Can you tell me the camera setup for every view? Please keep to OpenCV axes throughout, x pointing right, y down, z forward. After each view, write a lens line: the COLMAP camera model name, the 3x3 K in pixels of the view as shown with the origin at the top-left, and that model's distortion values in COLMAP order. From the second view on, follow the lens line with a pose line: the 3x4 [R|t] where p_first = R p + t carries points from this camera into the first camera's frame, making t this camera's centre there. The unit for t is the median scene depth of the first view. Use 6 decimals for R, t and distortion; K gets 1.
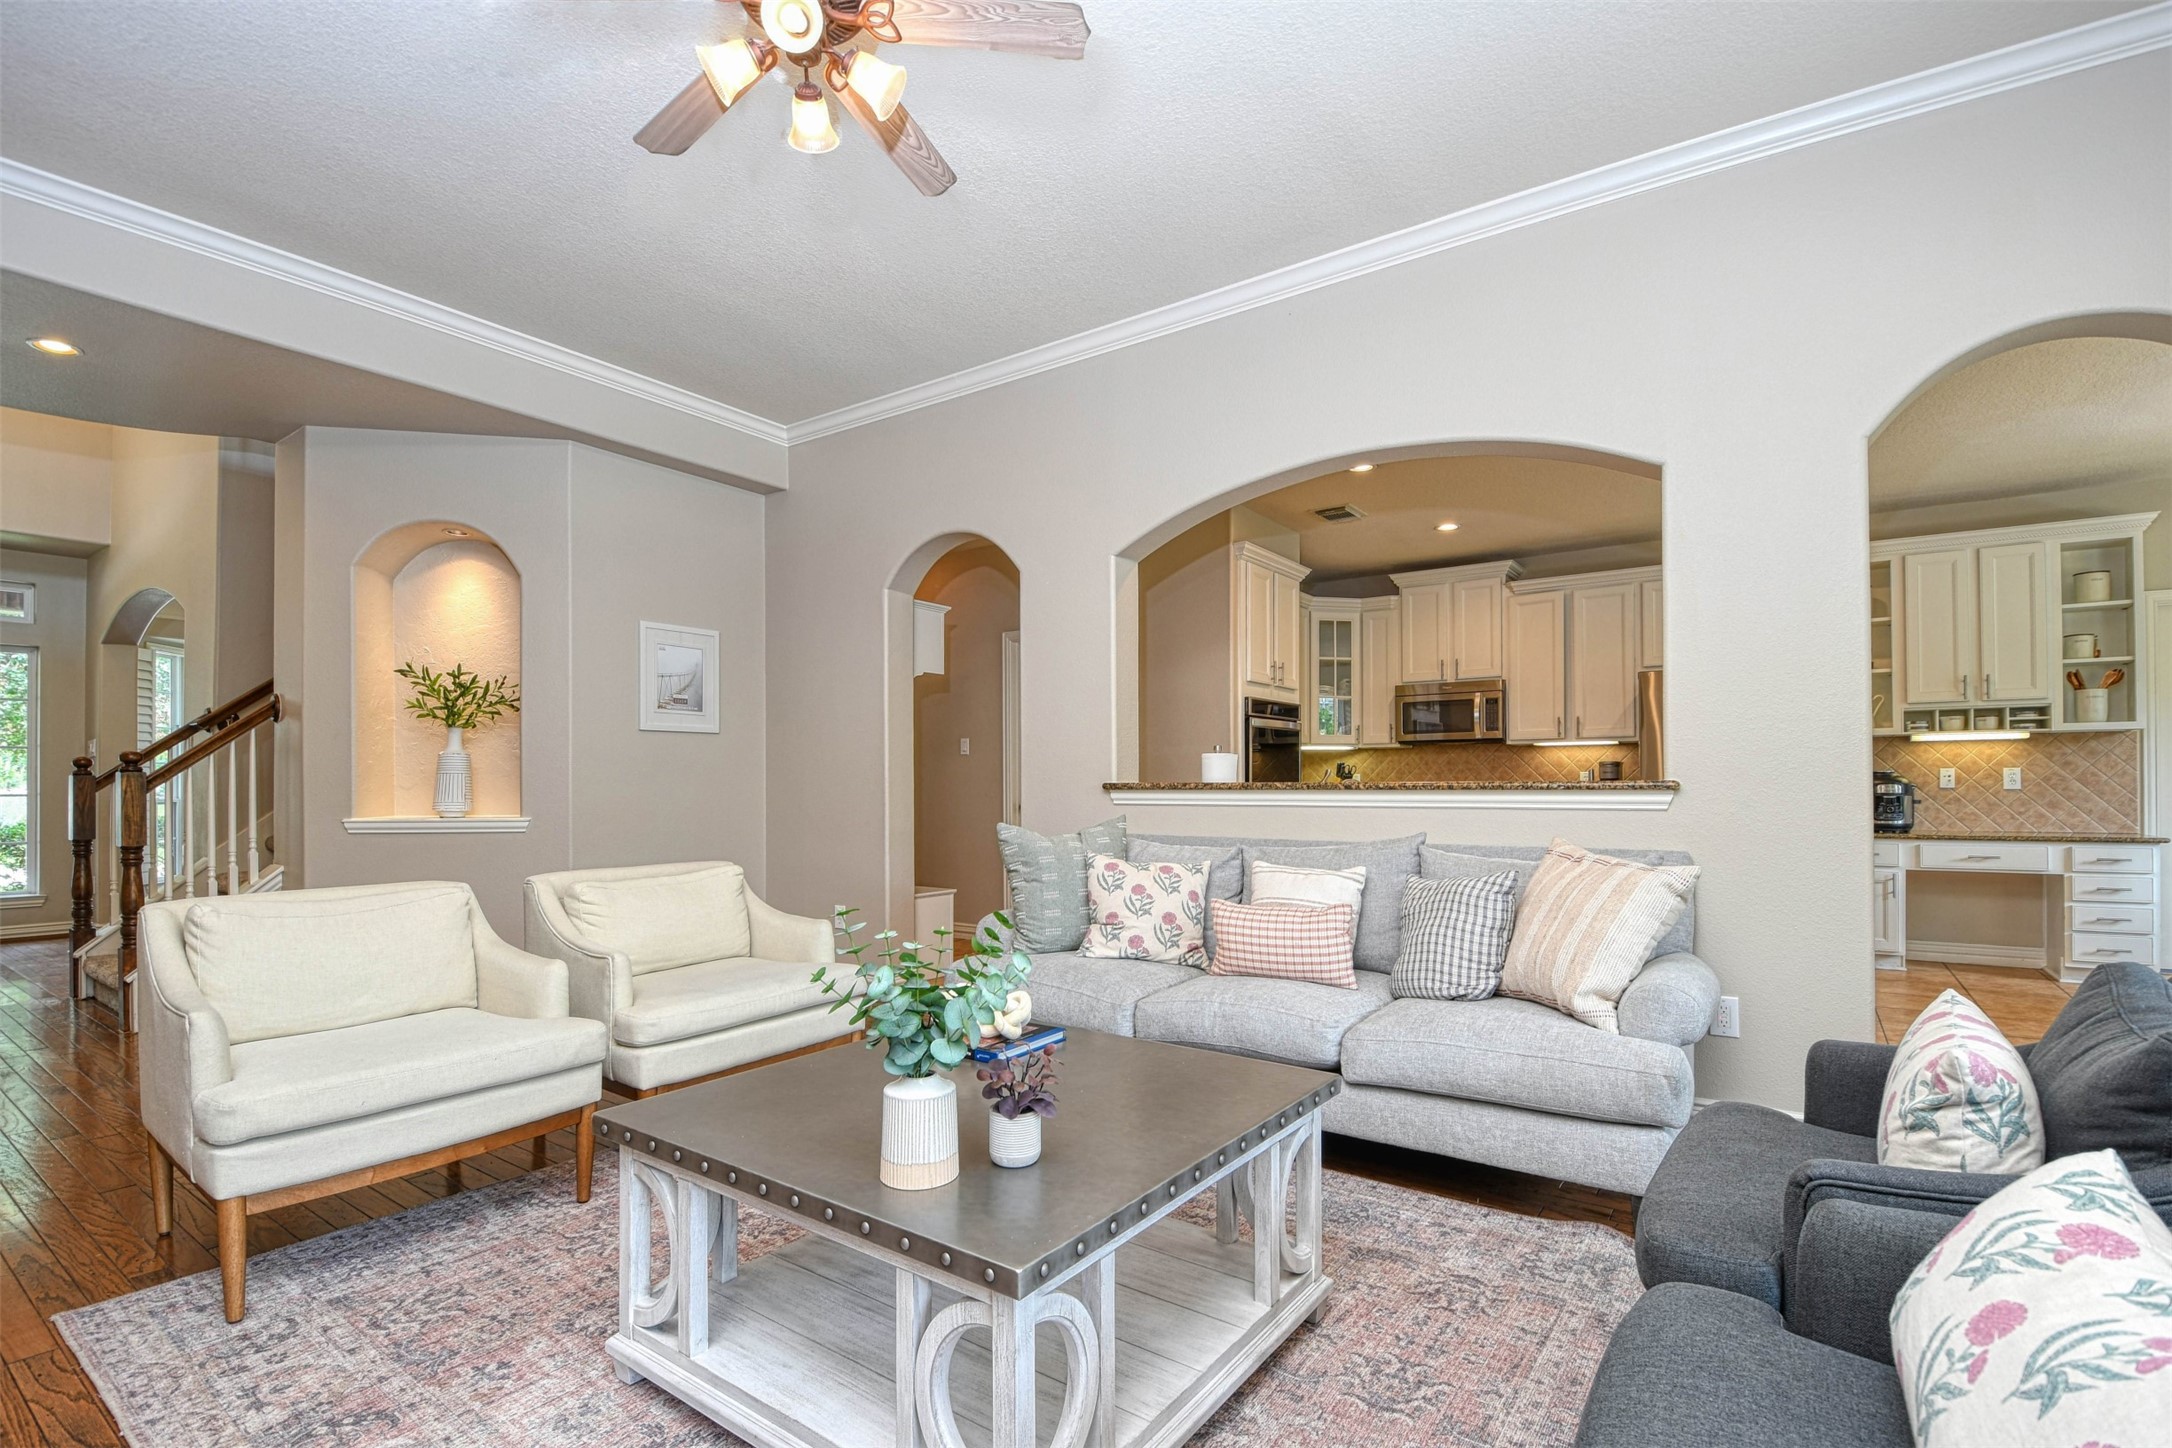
lens RADIAL K [[987.9, 0, 1091.0], [0, 987.9, 768.1], [0, 0, 1]] dist [0.000621, -0.019742]
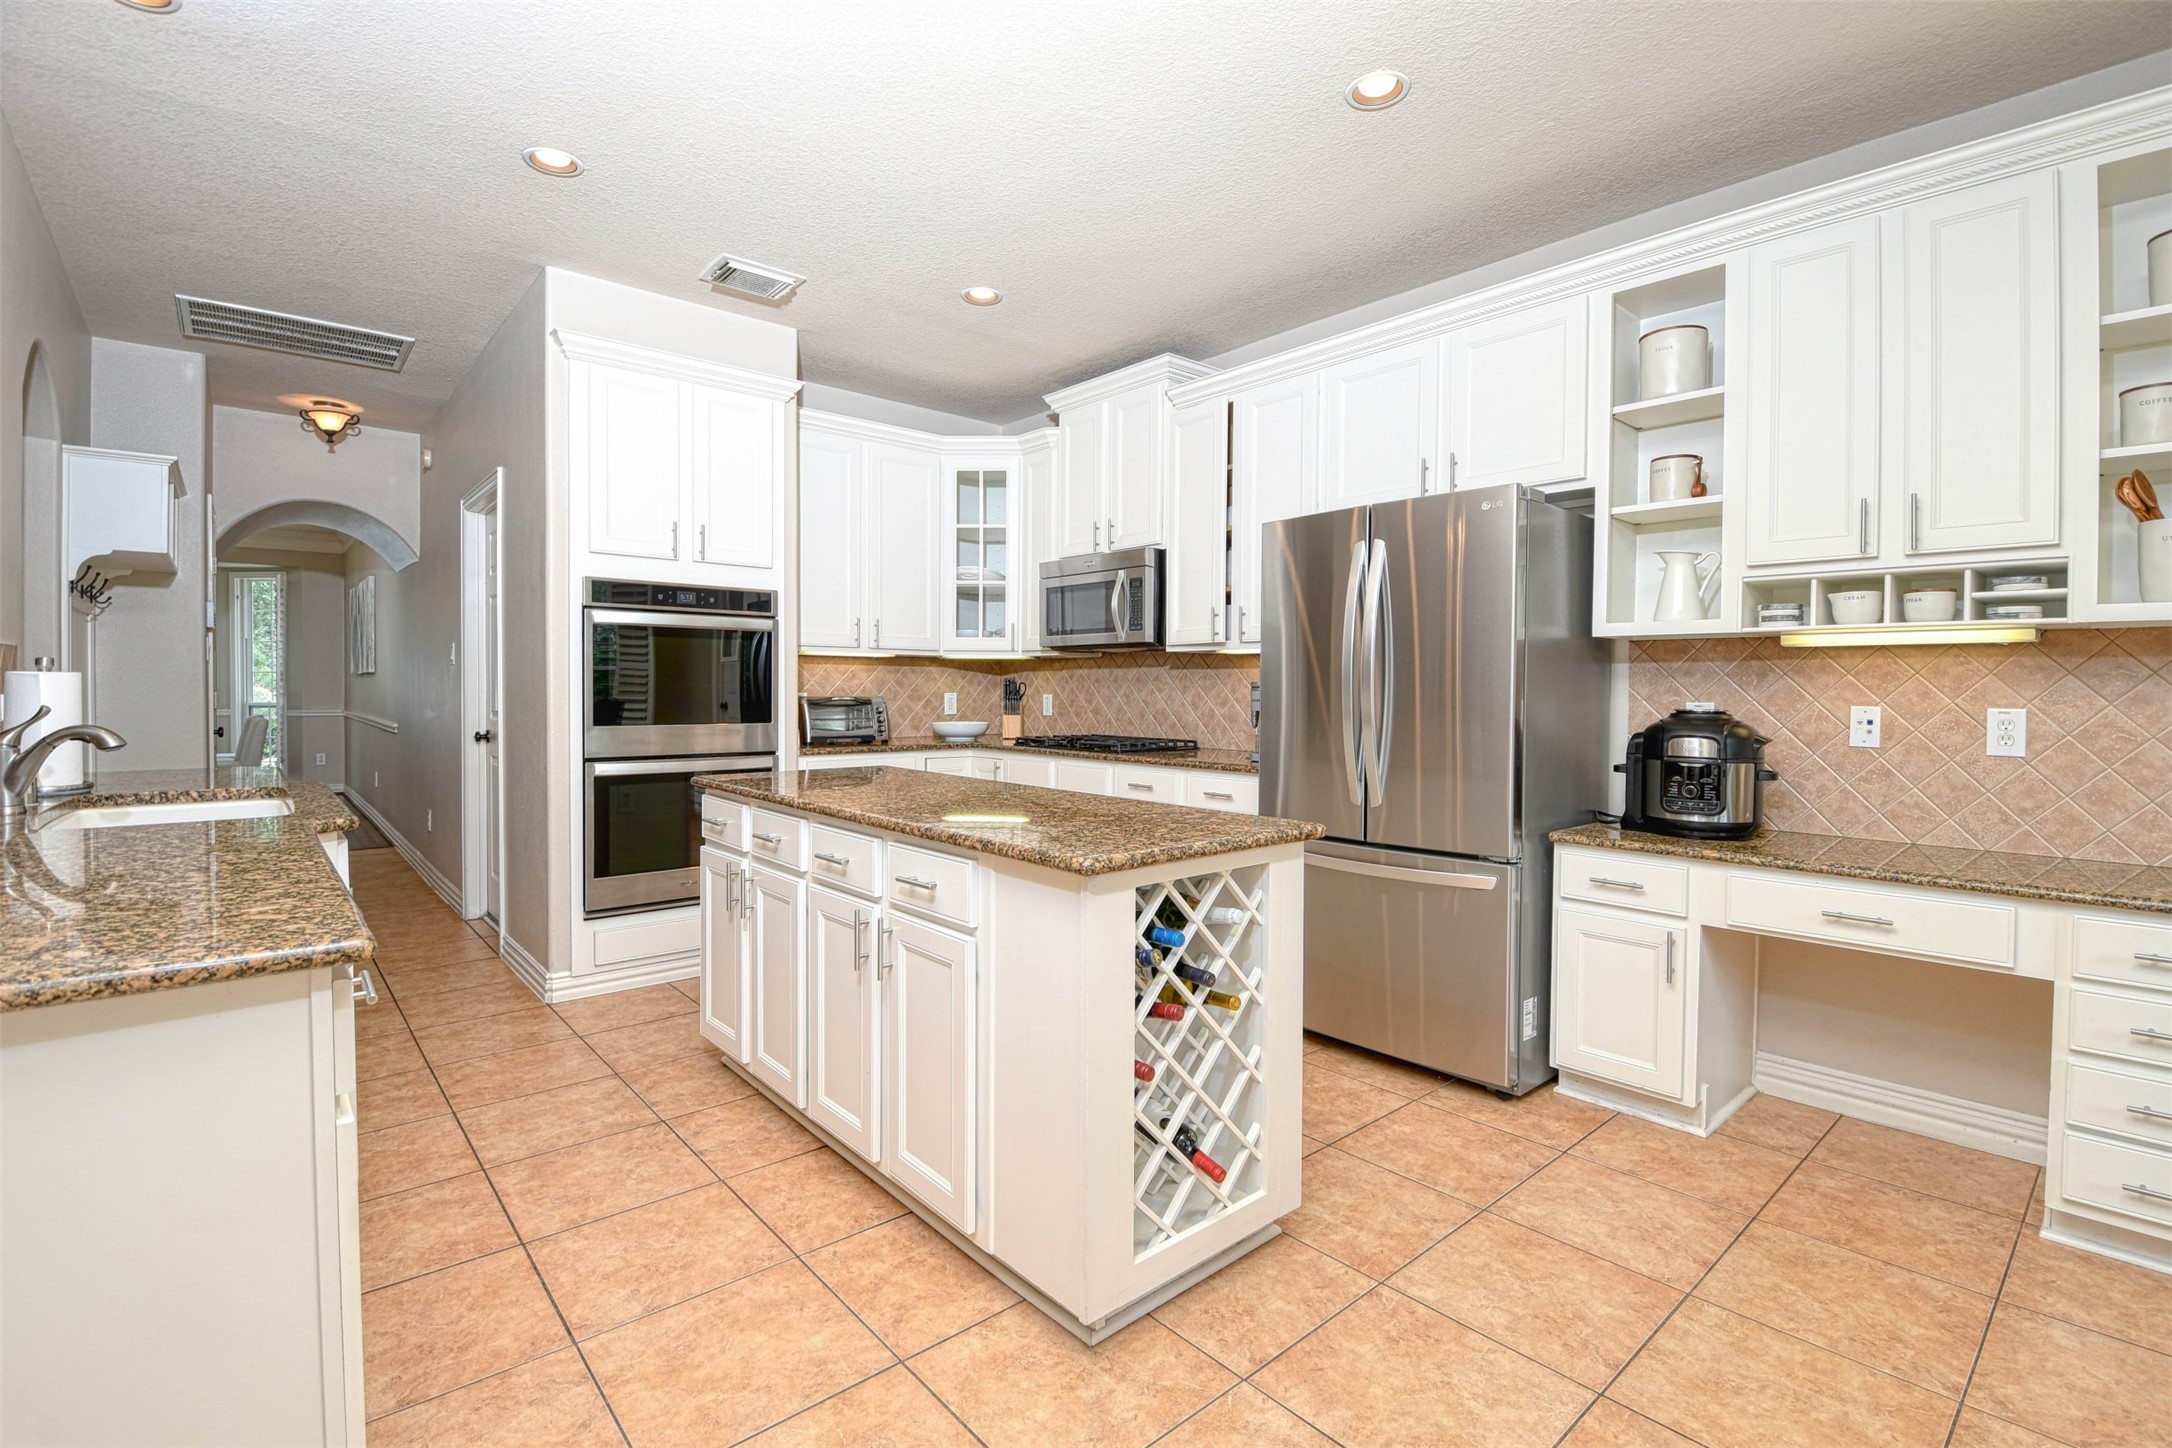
lens RADIAL K [[982.1, 0, 1113.5], [0, 982.1, 701.4], [0, 0, 1]] dist [0.000230, -0.013357]
pose [[0.974266, 0.013078, -0.225020, 0.664678], [-0.006927, 0.999581, 0.028105, -0.013141], [0.225294, -0.025823, 0.973949, 0.488655]]
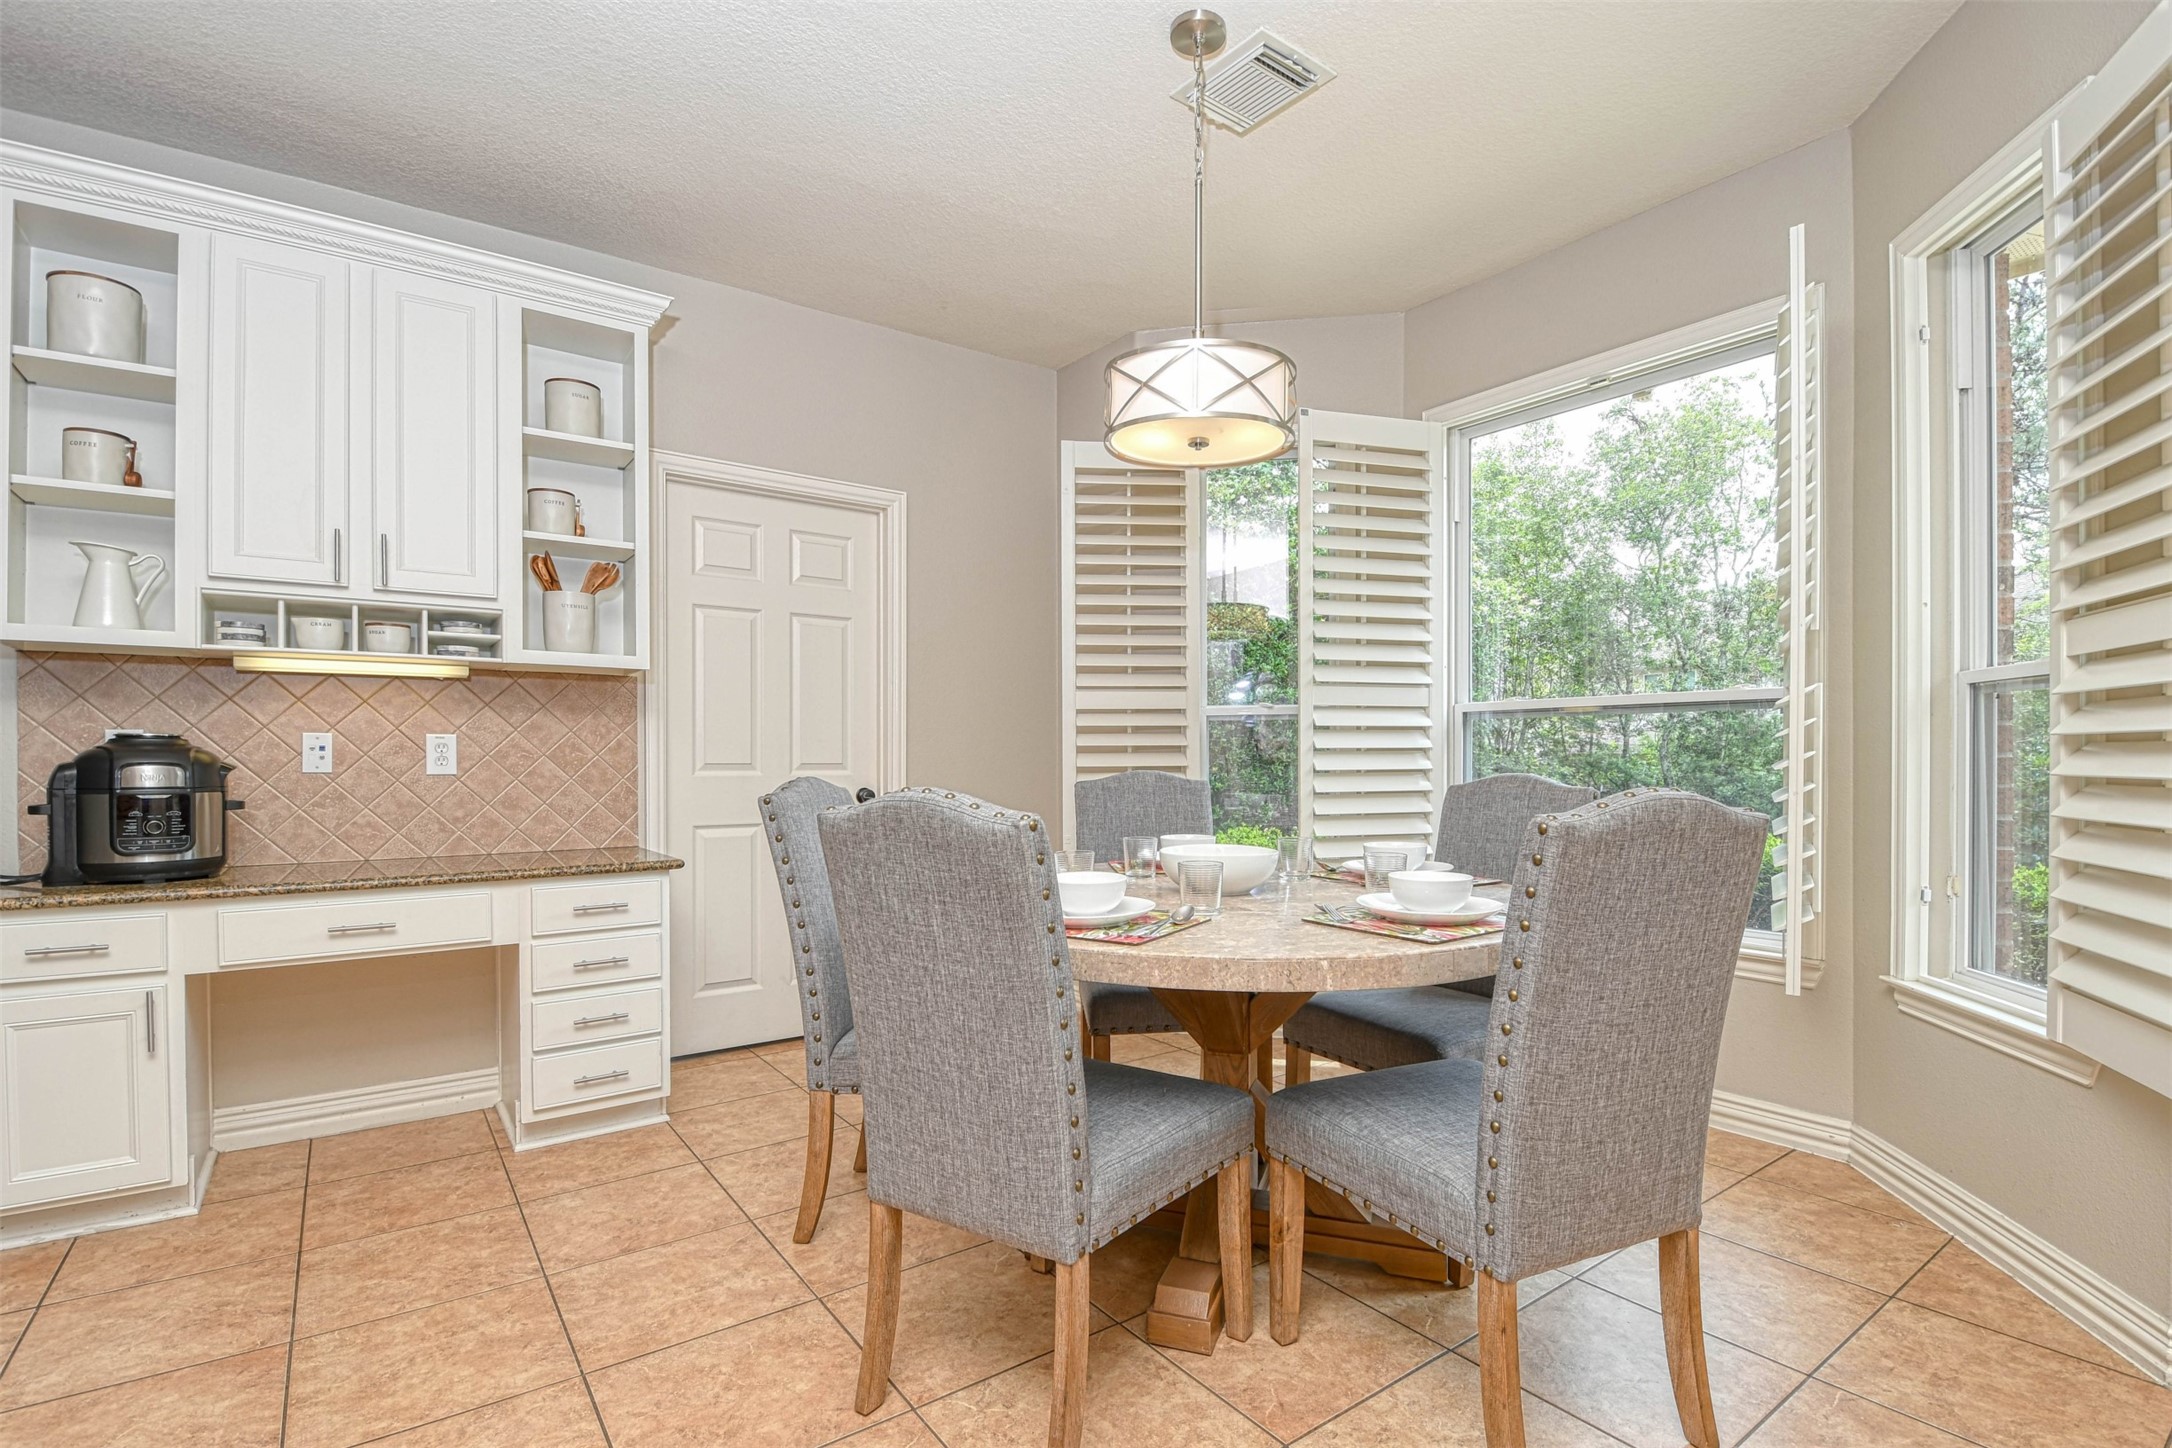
lens RADIAL K [[987.9, 0, 1091.0], [0, 987.9, 768.1], [0, 0, 1]] dist [0.000621, -0.019742]
pose [[0.317082, -0.007493, 0.948368, 0.570255], [-0.012499, 0.999849, 0.012079, 0.007597], [-0.948316, -0.015684, 0.316941, 0.515488]]
